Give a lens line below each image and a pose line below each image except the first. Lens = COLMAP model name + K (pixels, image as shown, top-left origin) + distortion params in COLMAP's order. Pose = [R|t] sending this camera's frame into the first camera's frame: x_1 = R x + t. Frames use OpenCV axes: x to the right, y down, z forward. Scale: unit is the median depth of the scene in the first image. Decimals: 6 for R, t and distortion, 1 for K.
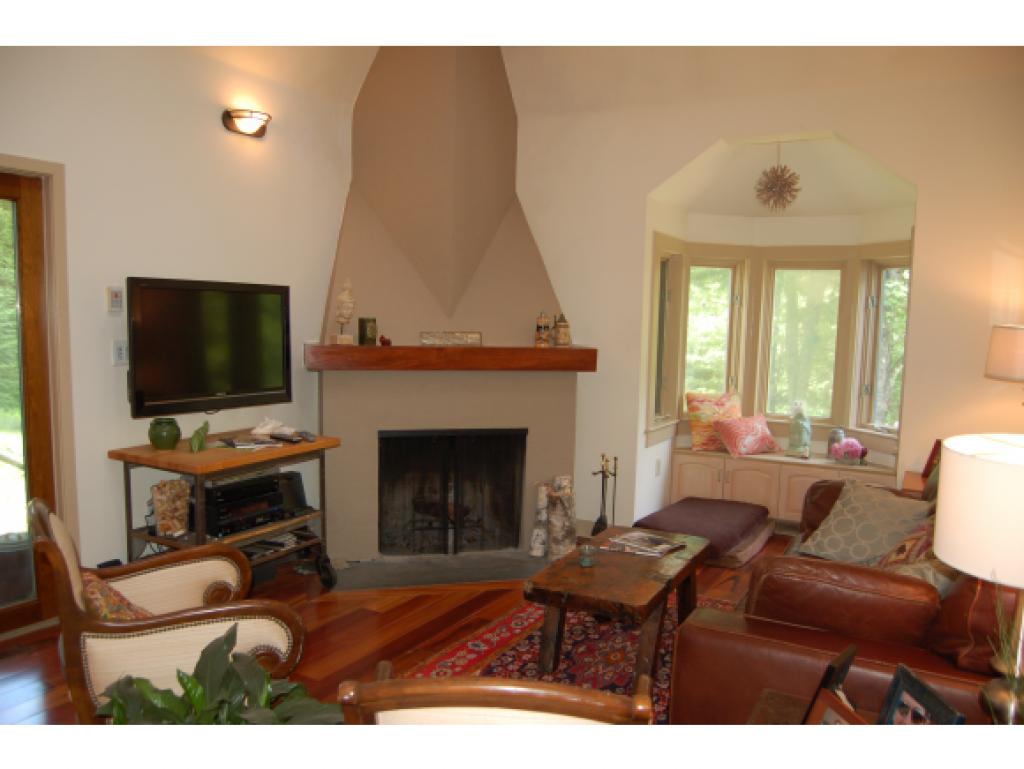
lens RADIAL K [[824.6, 0, 512.6], [0, 824.6, 385.6], [0, 0, 1]] dist [-0.081419, -0.001916]
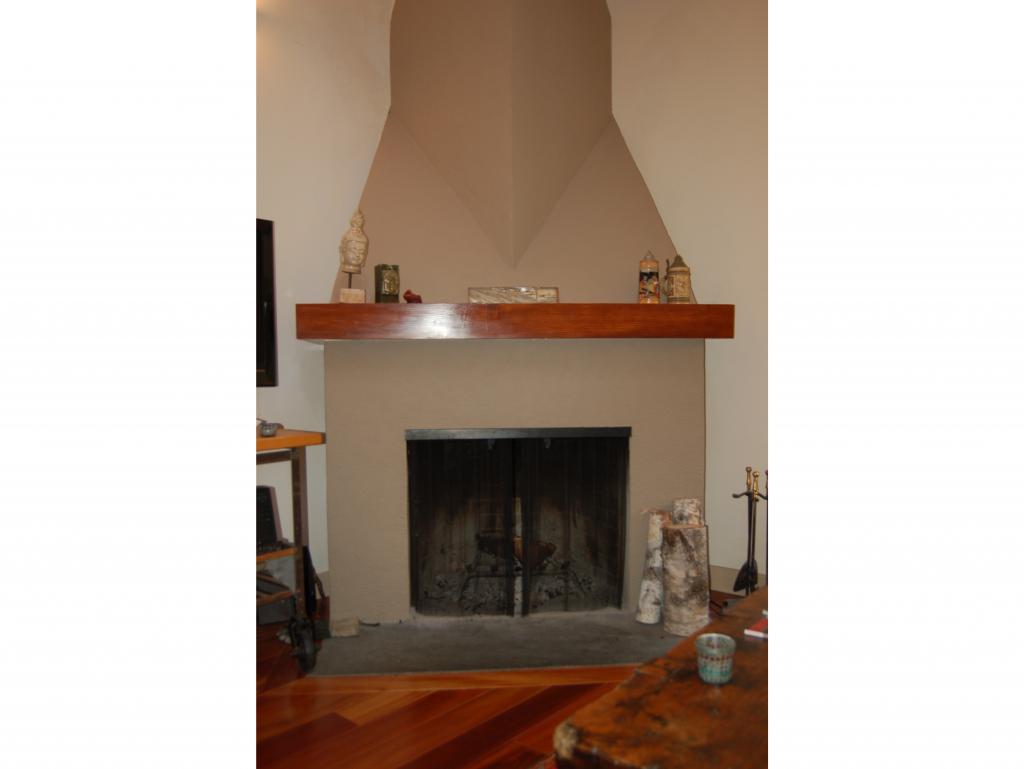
lens RADIAL K [[760.4, 0, 509.5], [0, 760.4, 380.3], [0, 0, 1]] dist [-0.055584, -0.003602]
pose [[0.980917, -0.025724, -0.192716, 0.042235], [0.012191, 0.997396, -0.071082, 0.057040], [0.194042, 0.067377, 0.978677, 0.380350]]
